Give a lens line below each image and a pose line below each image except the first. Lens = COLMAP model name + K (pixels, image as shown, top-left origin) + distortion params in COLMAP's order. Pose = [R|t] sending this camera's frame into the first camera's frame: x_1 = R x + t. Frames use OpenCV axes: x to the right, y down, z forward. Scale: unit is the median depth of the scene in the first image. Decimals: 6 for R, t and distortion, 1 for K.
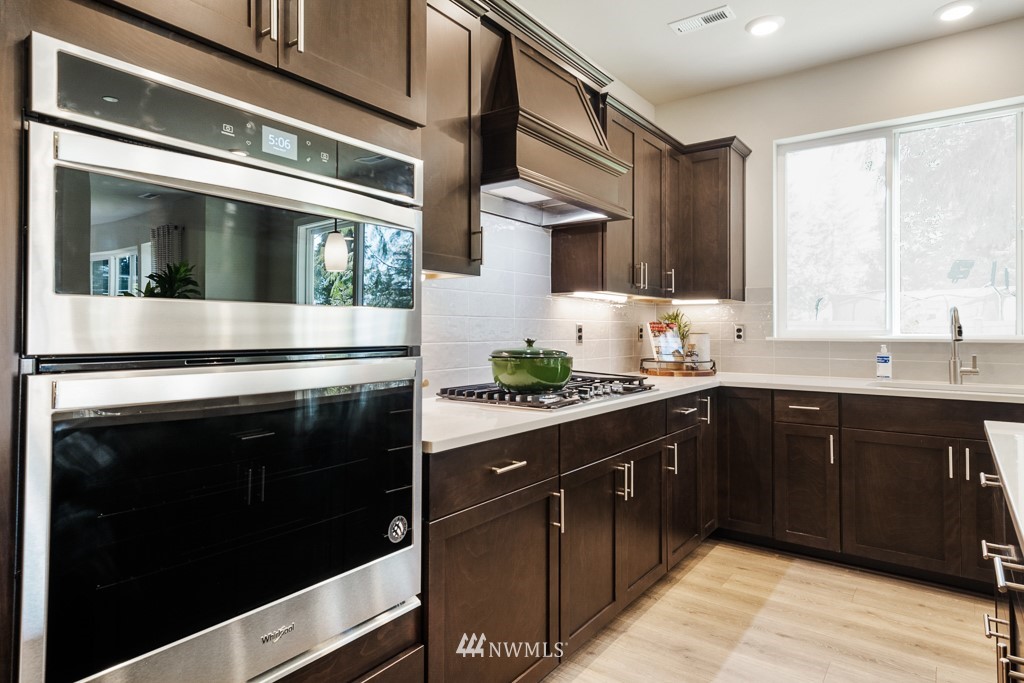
lens RADIAL K [[596.8, 0, 513.9], [0, 596.8, 321.8], [0, 0, 1]] dist [0.020665, 0.000013]
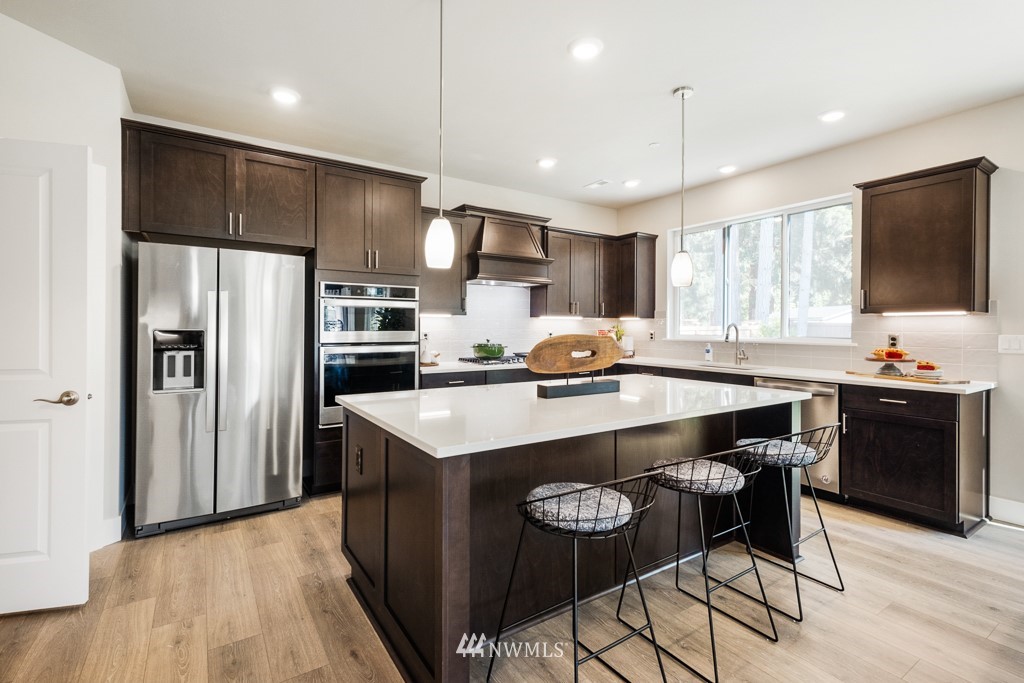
lens RADIAL K [[463.8, 0, 508.8], [0, 463.8, 327.2], [0, 0, 1]] dist [0.002763, 0.000203]
pose [[0.936163, -0.000306, -0.351566, 0.829166], [0.004744, 0.999920, 0.011761, -0.047344], [0.351534, -0.012678, 0.936089, -0.846868]]
